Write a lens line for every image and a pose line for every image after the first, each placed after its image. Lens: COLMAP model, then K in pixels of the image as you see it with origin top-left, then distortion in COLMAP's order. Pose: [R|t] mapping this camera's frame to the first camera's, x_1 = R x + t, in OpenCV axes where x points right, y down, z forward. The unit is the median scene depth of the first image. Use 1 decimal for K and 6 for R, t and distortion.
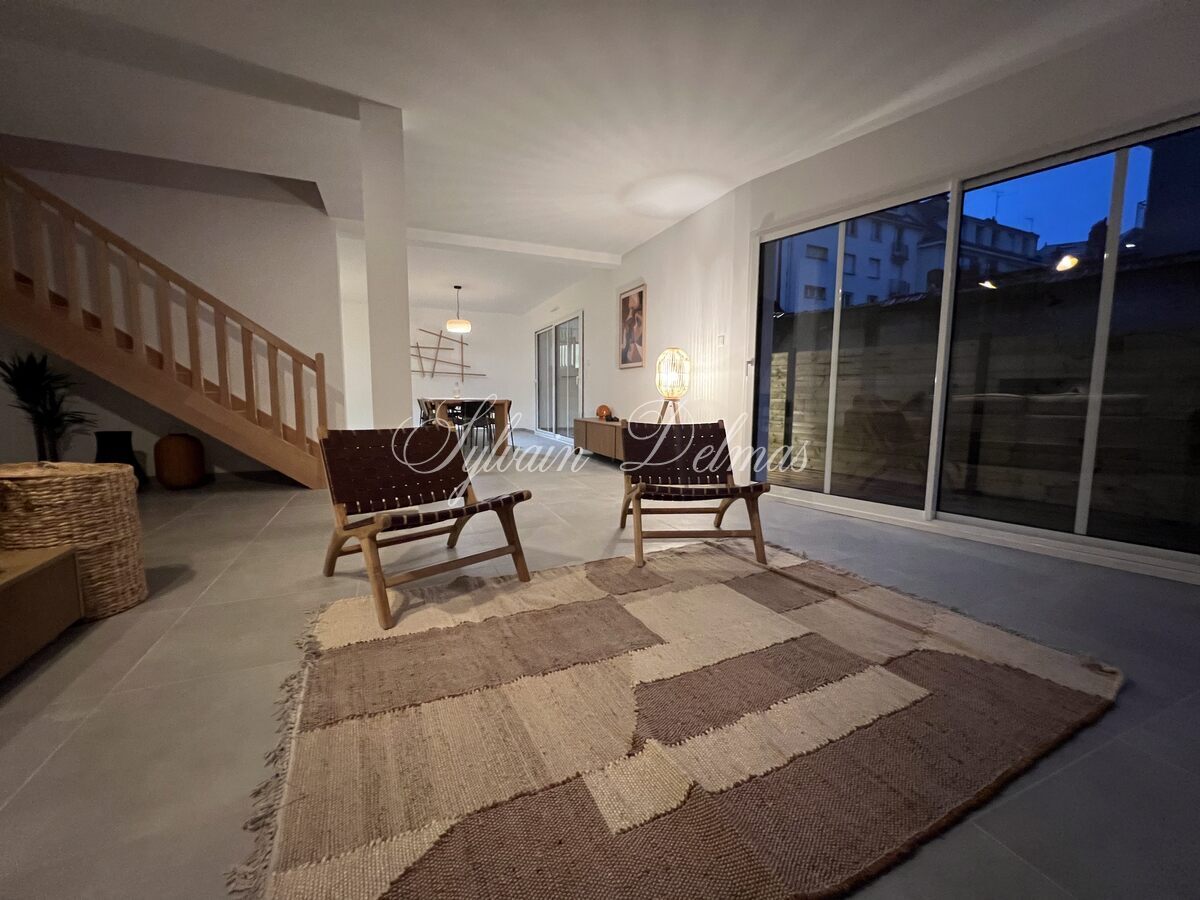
lens RADIAL K [[483.0, 0, 599.0], [0, 483.0, 445.5], [0, 0, 1]] dist [0.002186, 0.000146]
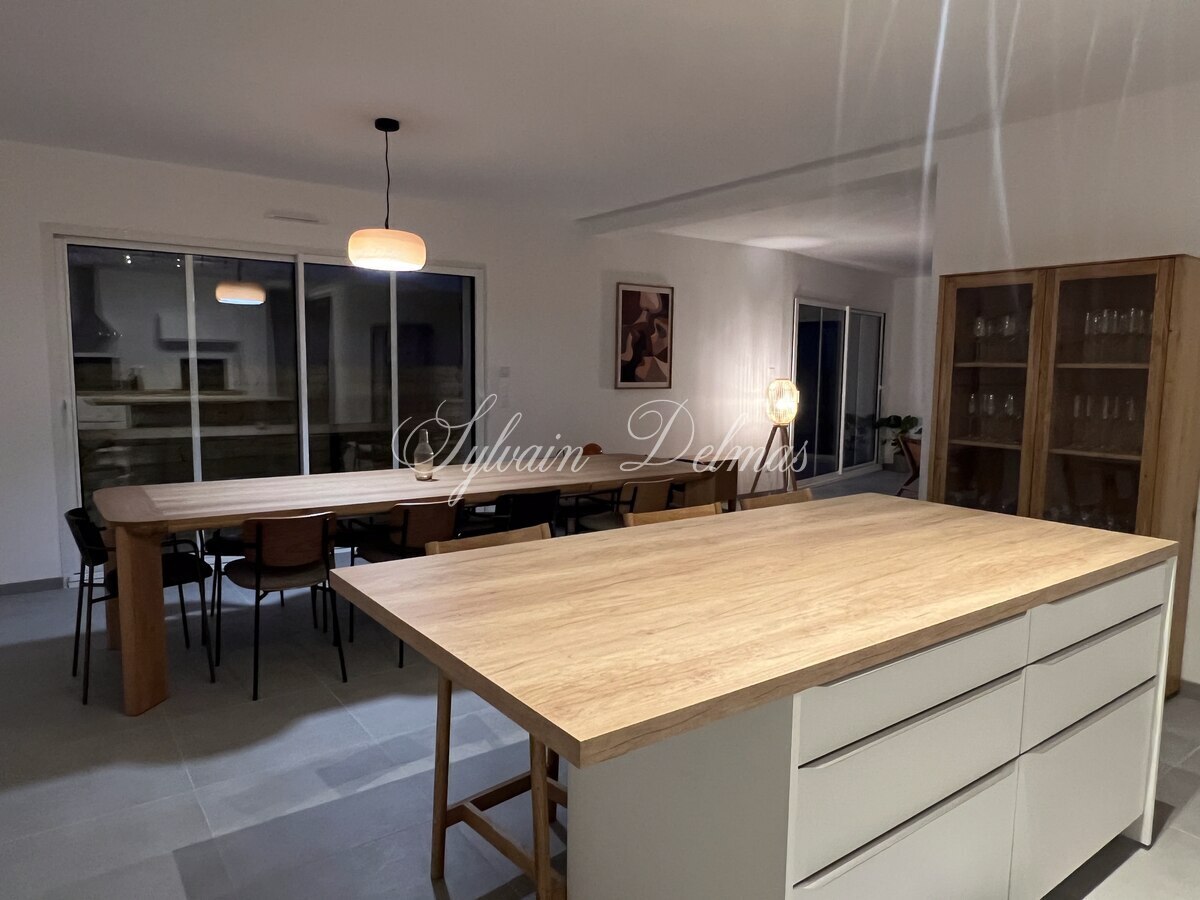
lens RADIAL K [[790.2, 0, 600.0], [0, 790.2, 450.0], [0, 0, 1]] dist [-0.000172, -0.000315]
pose [[-0.218508, -0.114948, 0.969041, -1.155691], [0.087426, 0.986739, 0.136761, -0.248088], [-0.971911, 0.114603, -0.205561, 1.373873]]
